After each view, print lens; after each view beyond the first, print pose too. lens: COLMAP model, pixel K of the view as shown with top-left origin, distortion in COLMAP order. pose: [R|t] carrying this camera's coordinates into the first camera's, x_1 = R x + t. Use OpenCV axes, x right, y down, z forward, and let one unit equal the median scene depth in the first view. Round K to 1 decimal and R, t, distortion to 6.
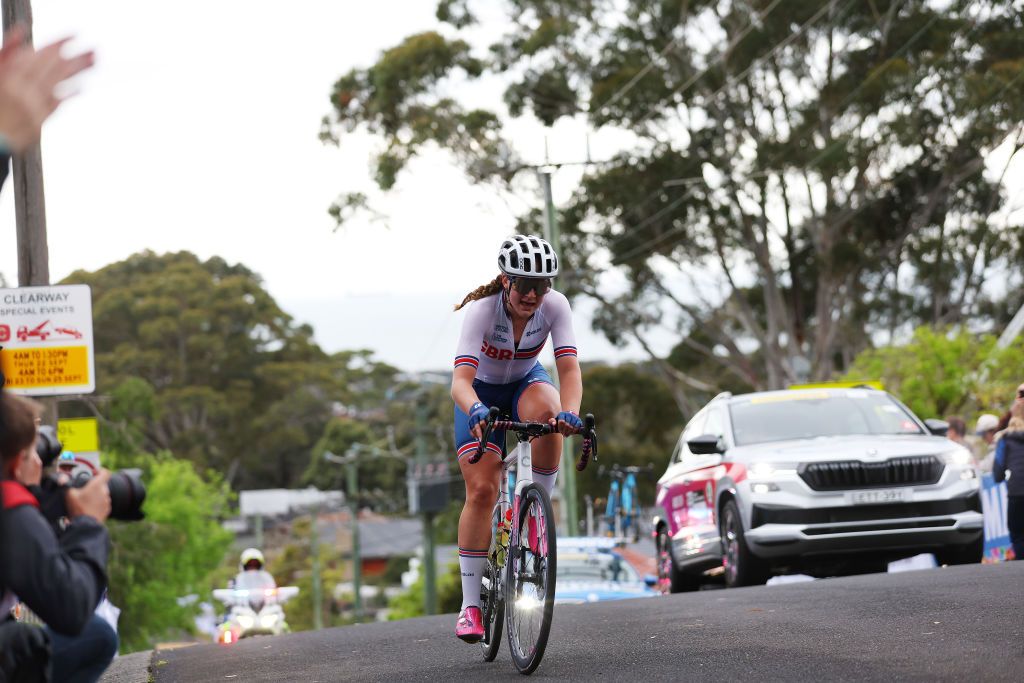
lens RADIAL K [[3431.0, 0, 516.4], [0, 3431.0, 343.5], [0, 0, 1]] dist [0.153614, 0.000000]
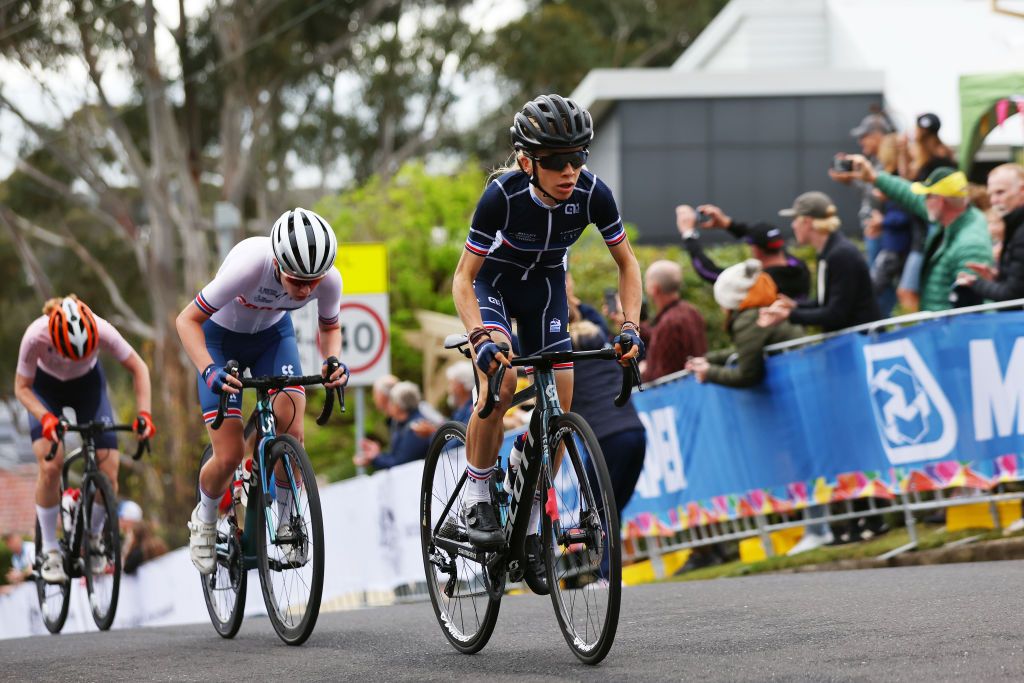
lens RADIAL K [[3627.5, 0, 512.1], [0, 3627.5, 341.7], [0, 0, 1]] dist [-0.372946, 0.000000]
pose [[0.984211, 0.018762, 0.176002, 0.016465], [-0.025880, 0.998934, 0.038236, 0.002610], [-0.175097, -0.042187, 0.983647, 0.254097]]
